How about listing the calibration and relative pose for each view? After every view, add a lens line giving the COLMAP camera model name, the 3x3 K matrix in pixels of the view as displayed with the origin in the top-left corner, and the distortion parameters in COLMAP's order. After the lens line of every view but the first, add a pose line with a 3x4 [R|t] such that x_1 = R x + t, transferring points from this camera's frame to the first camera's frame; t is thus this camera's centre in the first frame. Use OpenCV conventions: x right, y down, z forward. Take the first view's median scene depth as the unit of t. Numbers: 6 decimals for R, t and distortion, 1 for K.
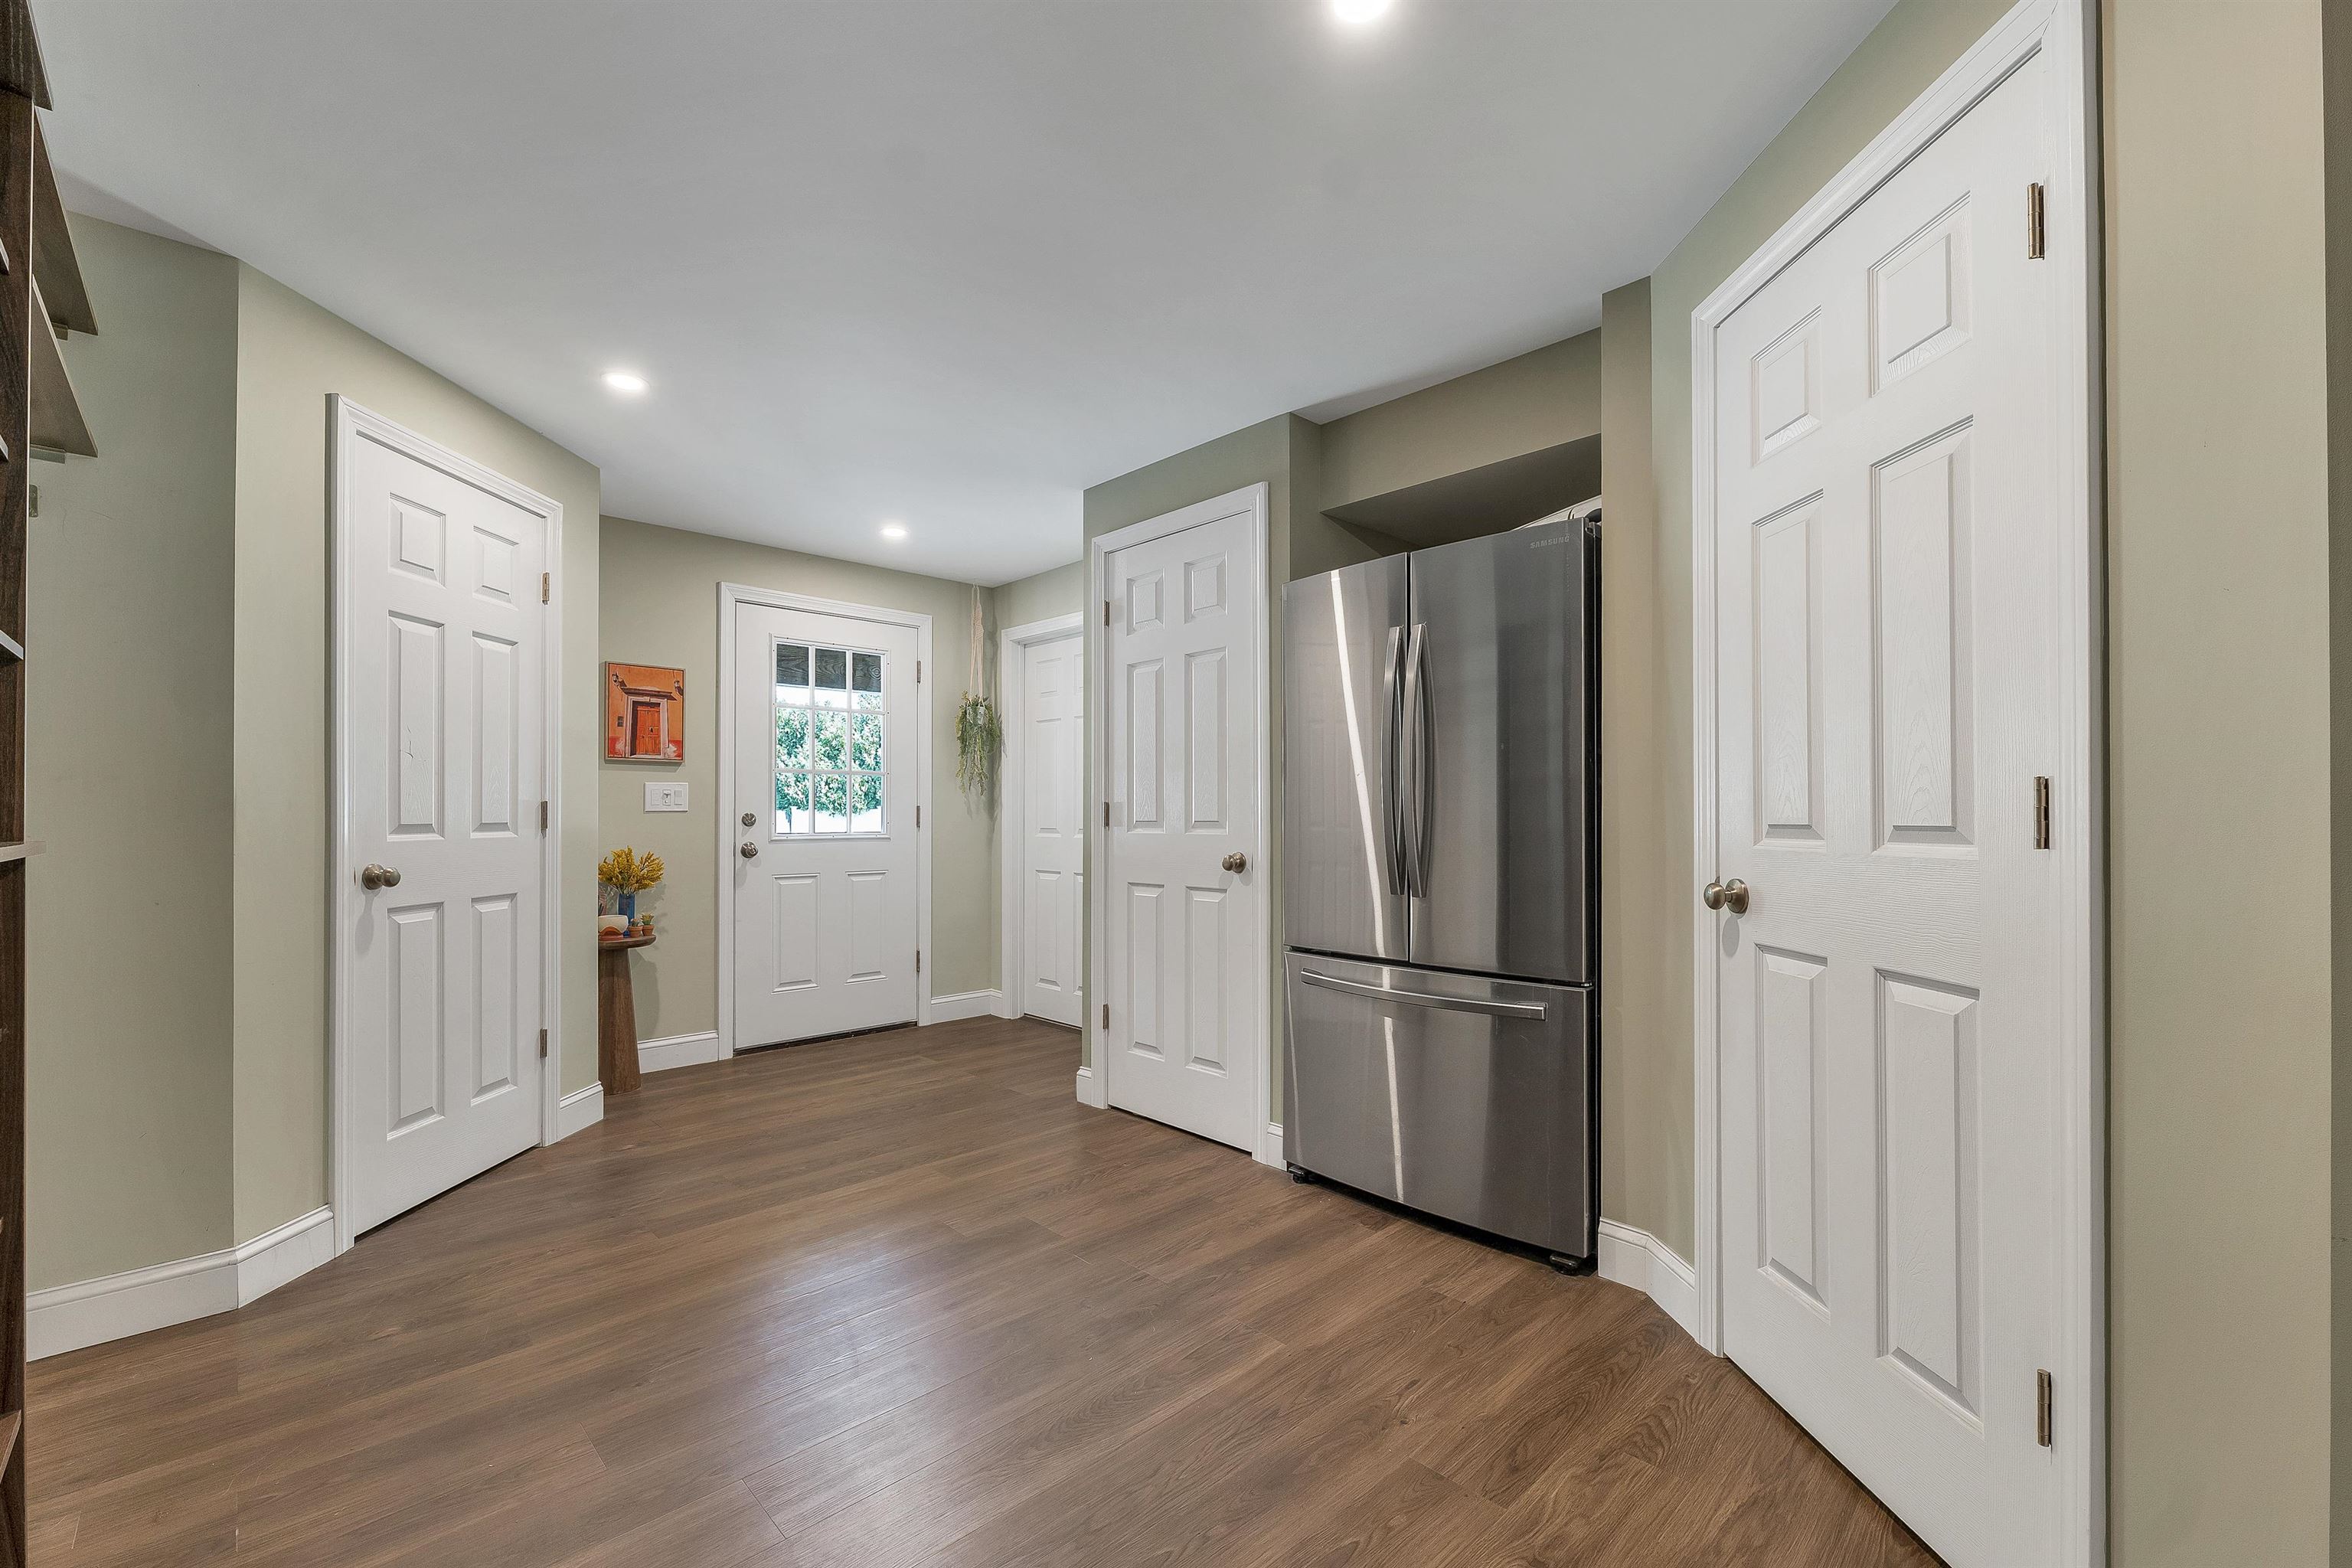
lens RADIAL K [[962.6, 0, 1169.0], [0, 962.6, 810.8], [0, 0, 1]] dist [-0.000079, 0.000094]
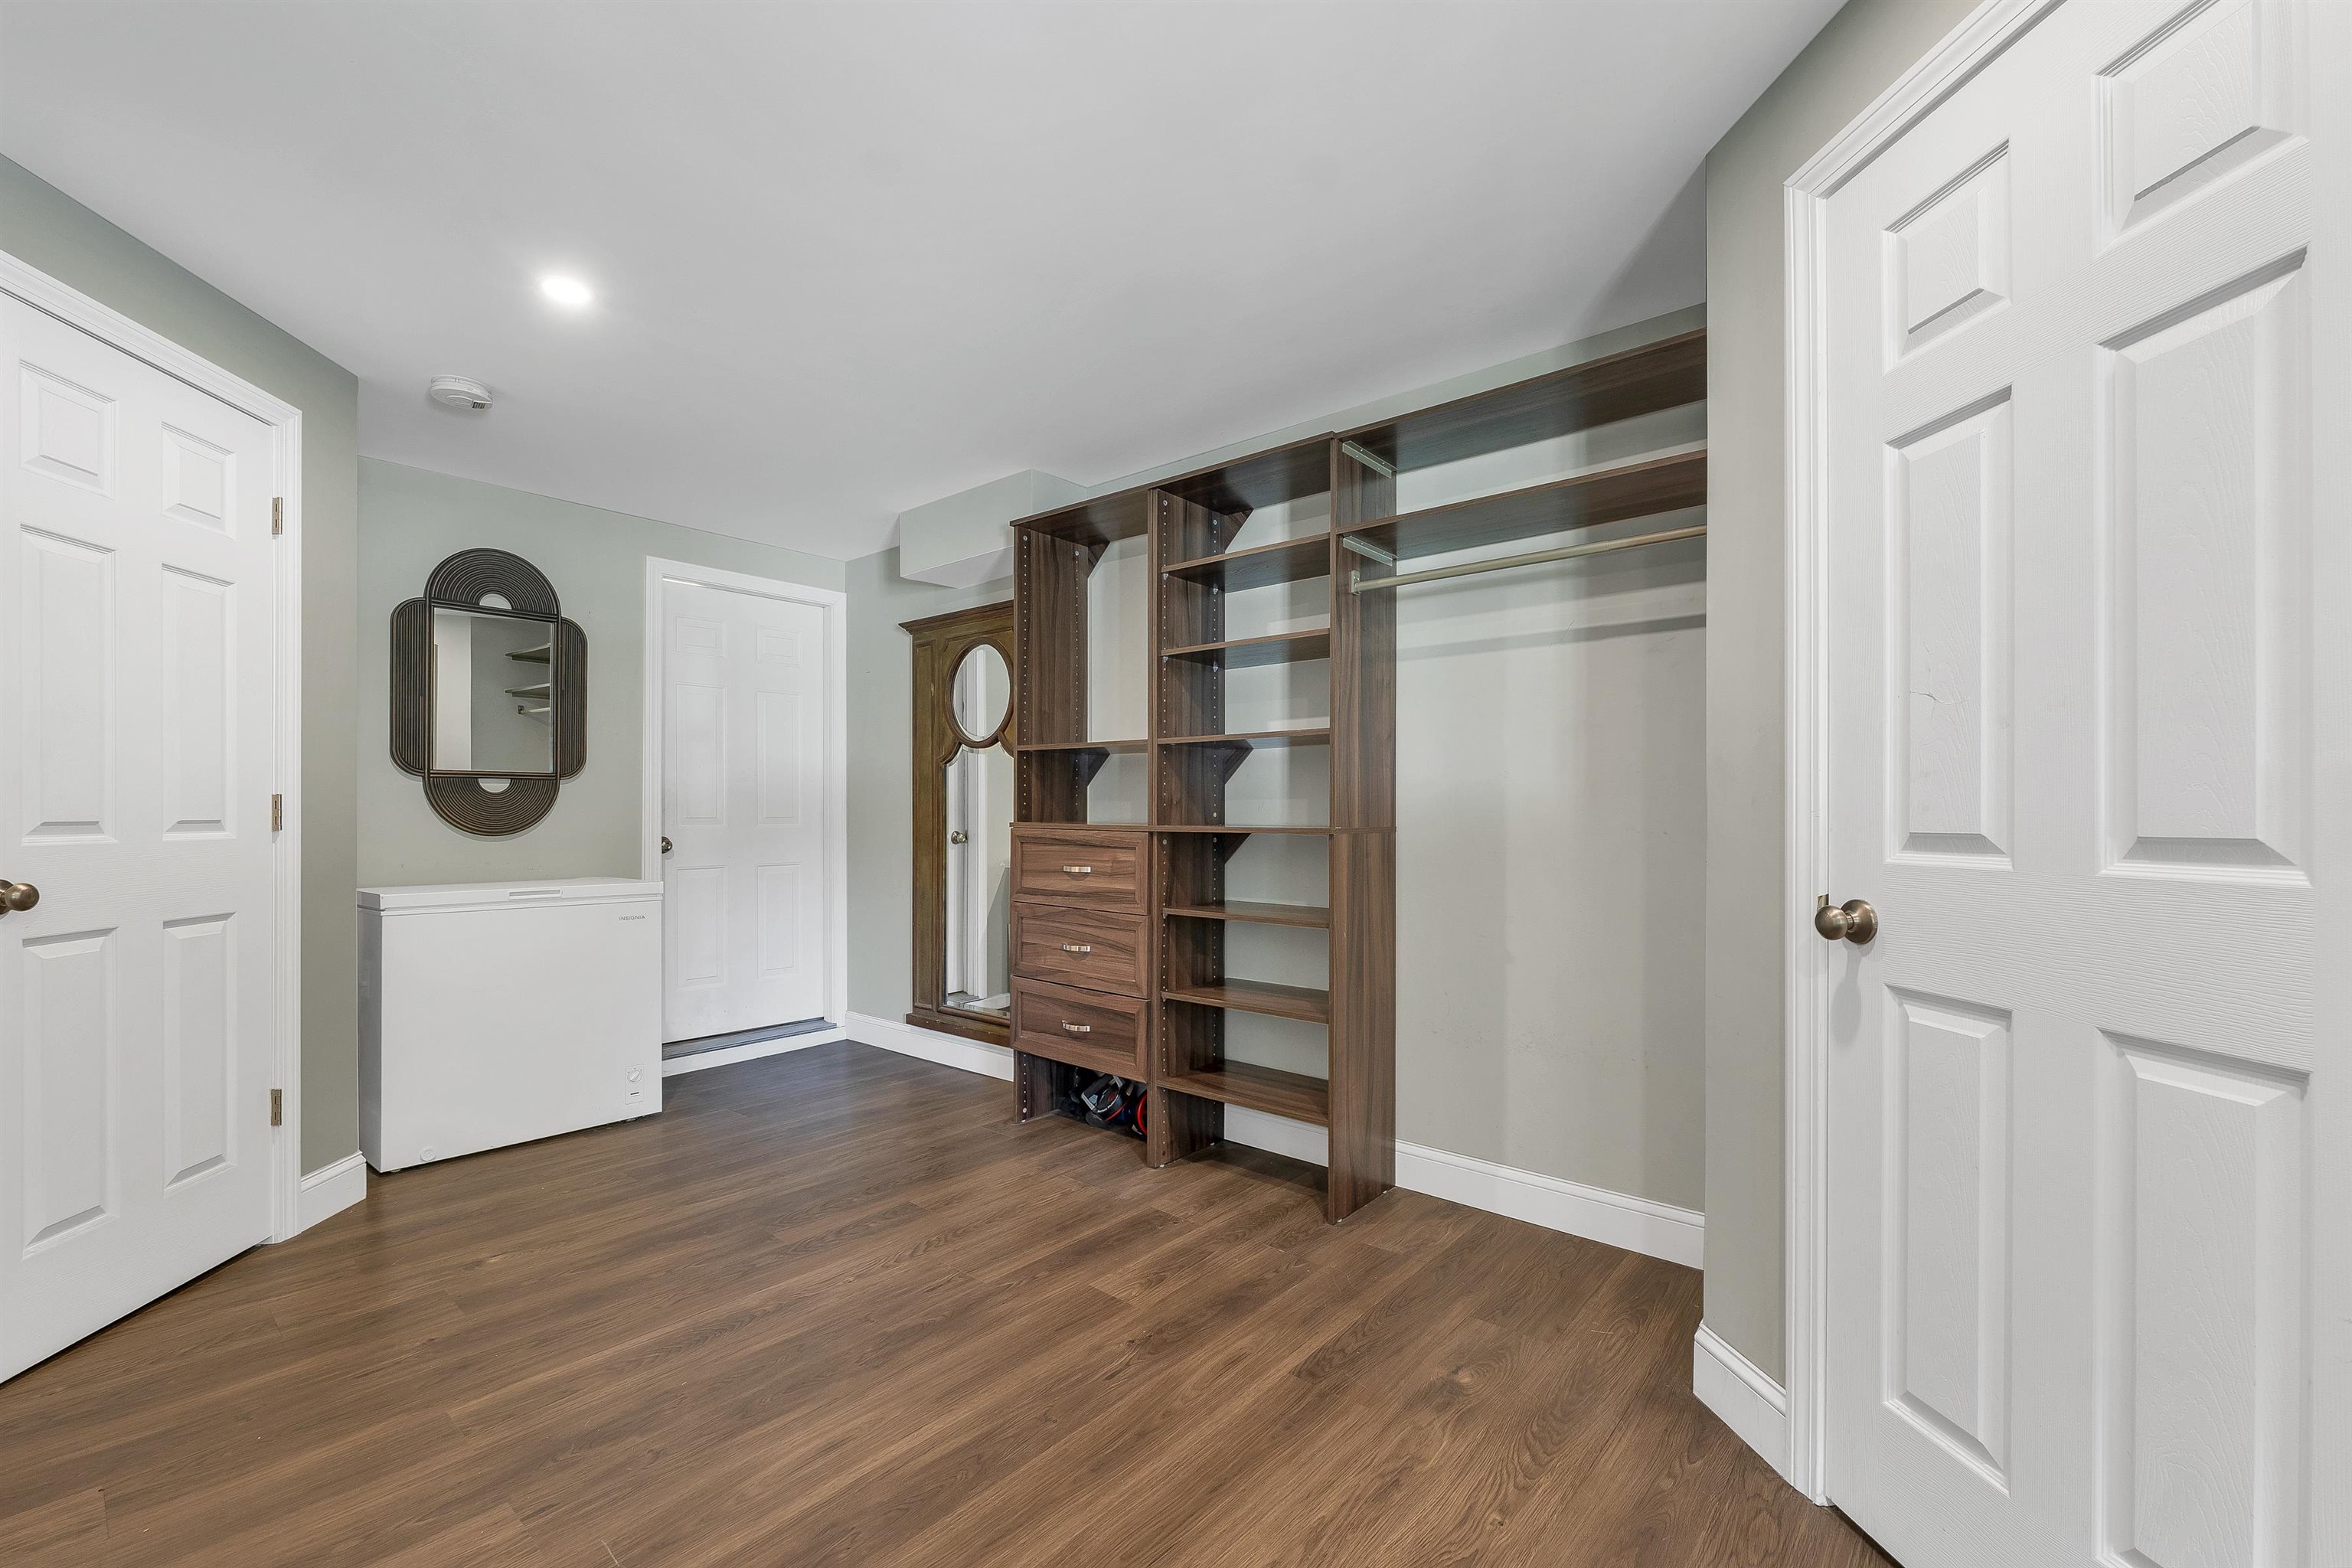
lens RADIAL K [[978.4, 0, 1169.0], [0, 978.4, 819.5], [0, 0, 1]] dist [0.001581, 0.000178]
pose [[-0.995037, -0.000563, -0.099501, -0.392000], [-0.000659, 0.999999, 0.000926, 0.007310], [0.099500, 0.000987, -0.995037, 1.703864]]
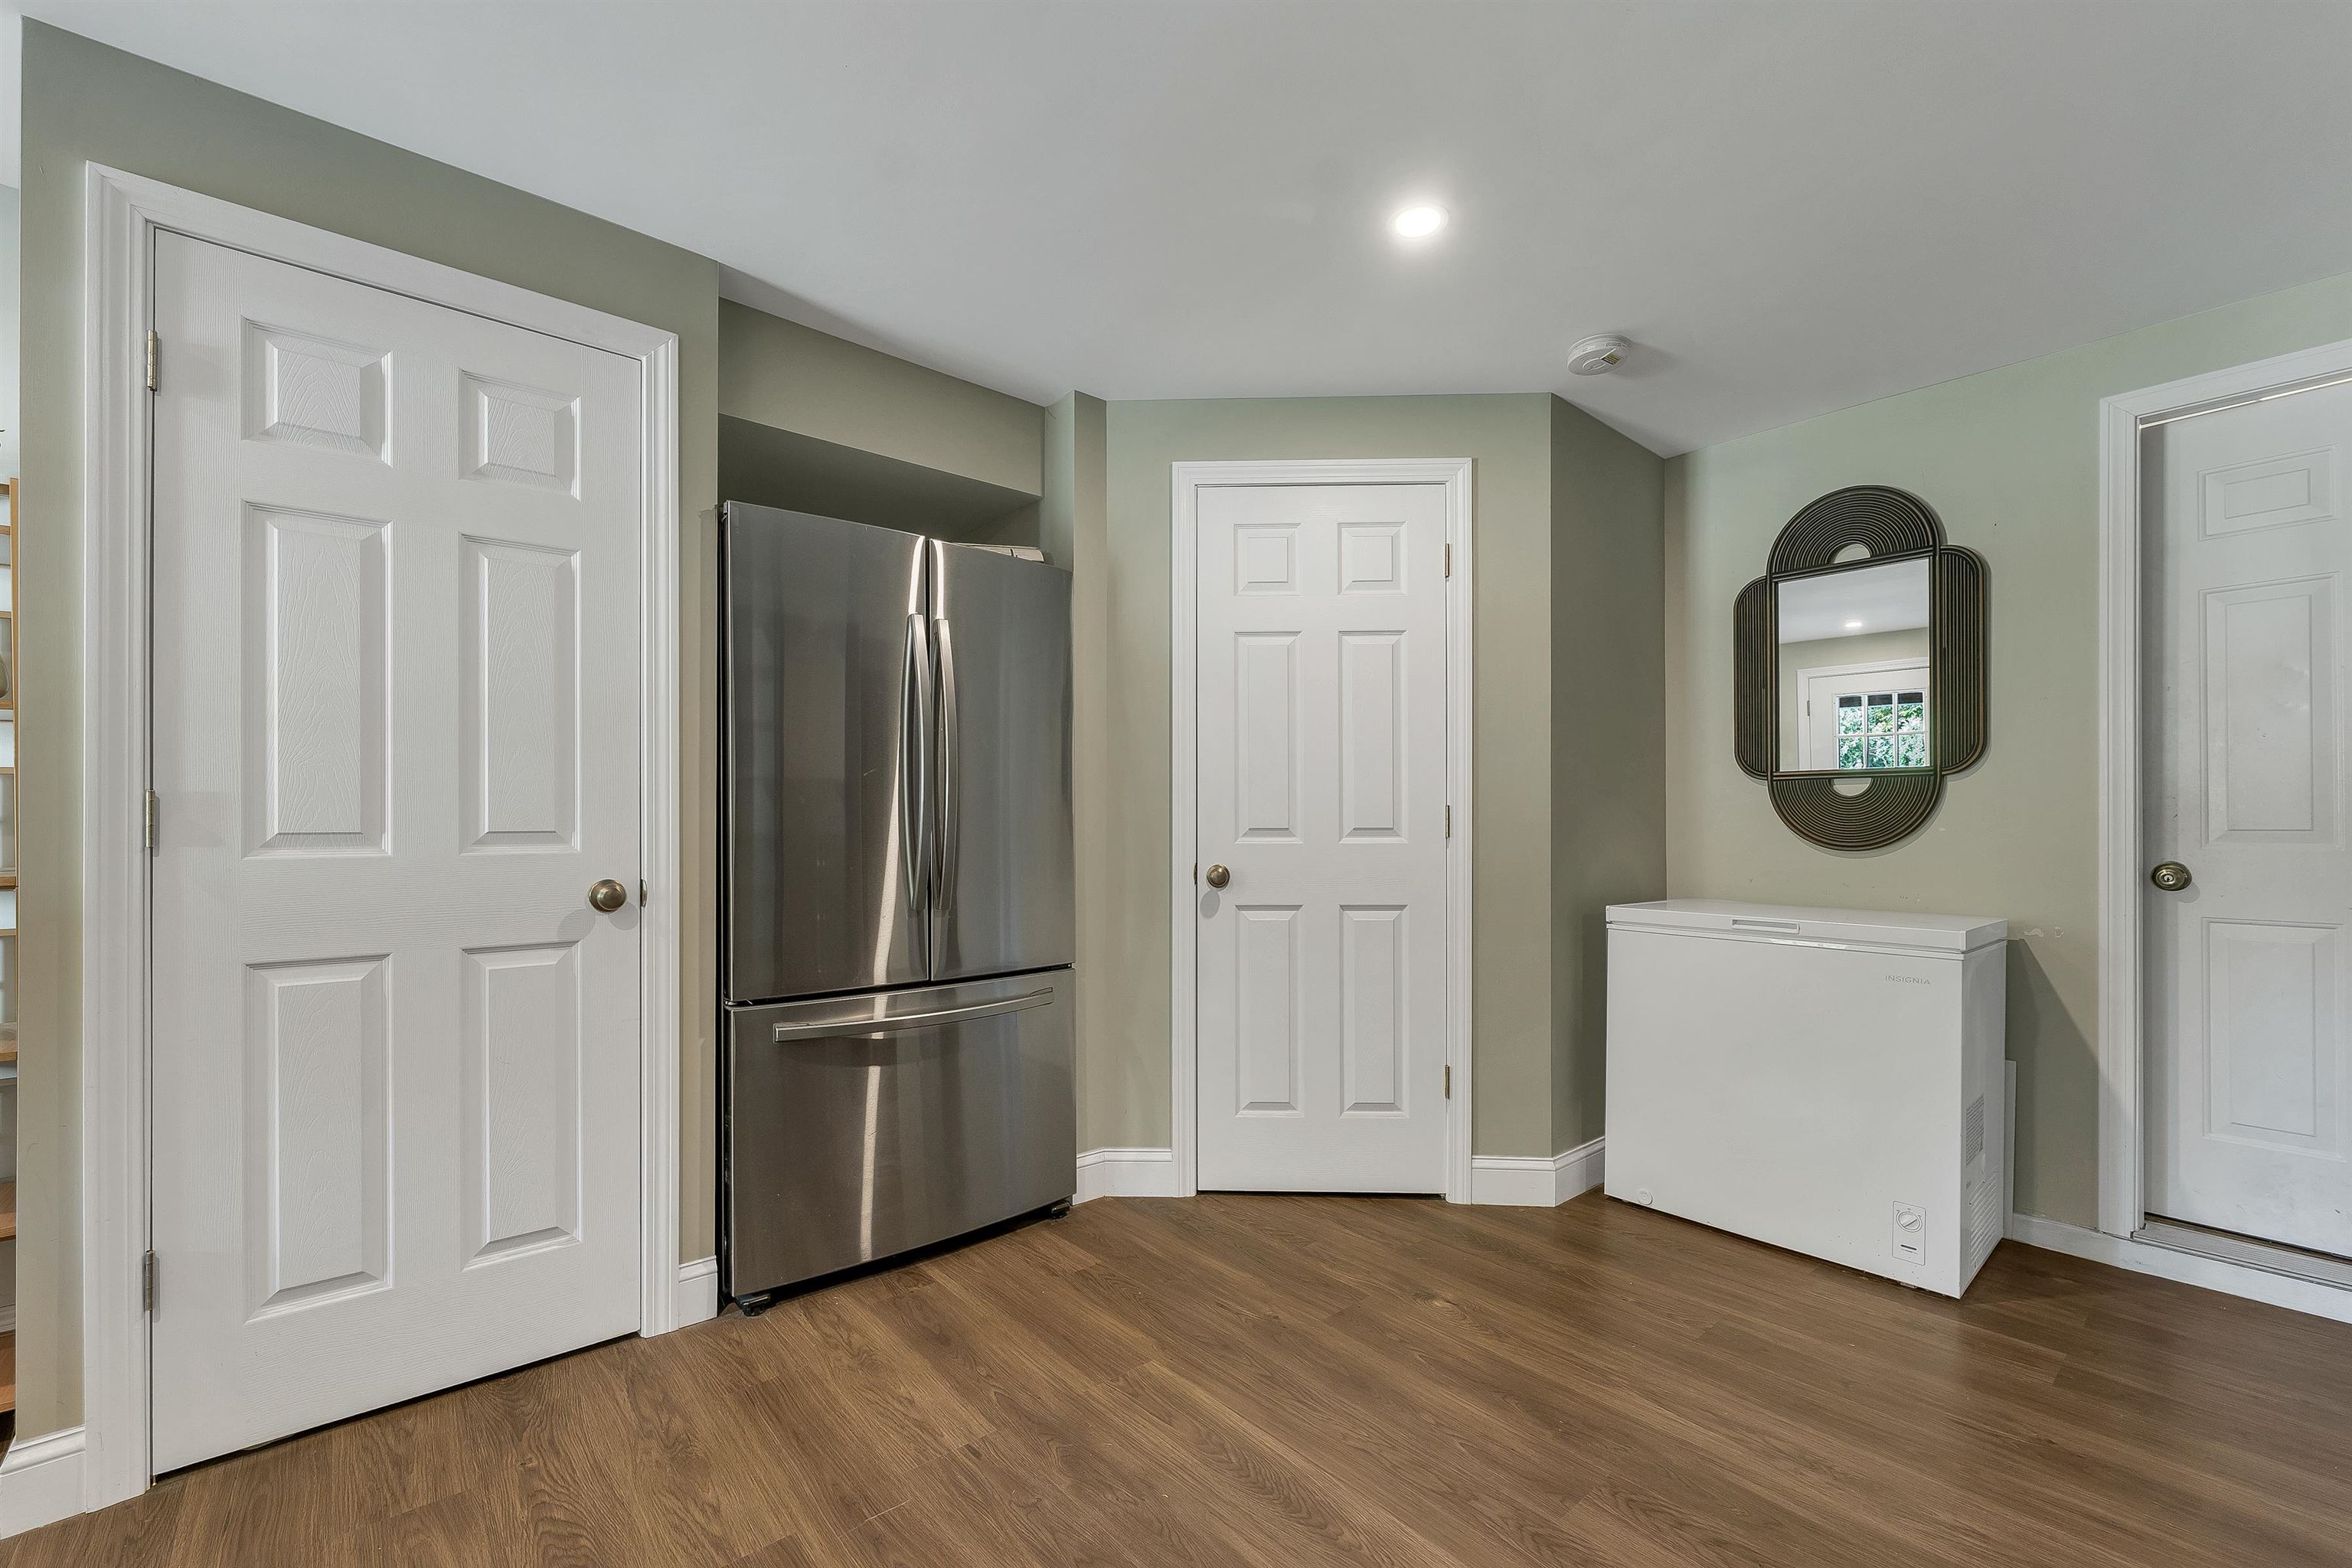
lens RADIAL K [[978.4, 0, 1169.0], [0, 978.4, 819.5], [0, 0, 1]] dist [0.001581, 0.000178]
pose [[0.058875, 0.002827, 0.998261, -0.763461], [-0.004960, 0.999984, -0.002540, 0.003624], [-0.998253, -0.004802, 0.058888, 0.804430]]
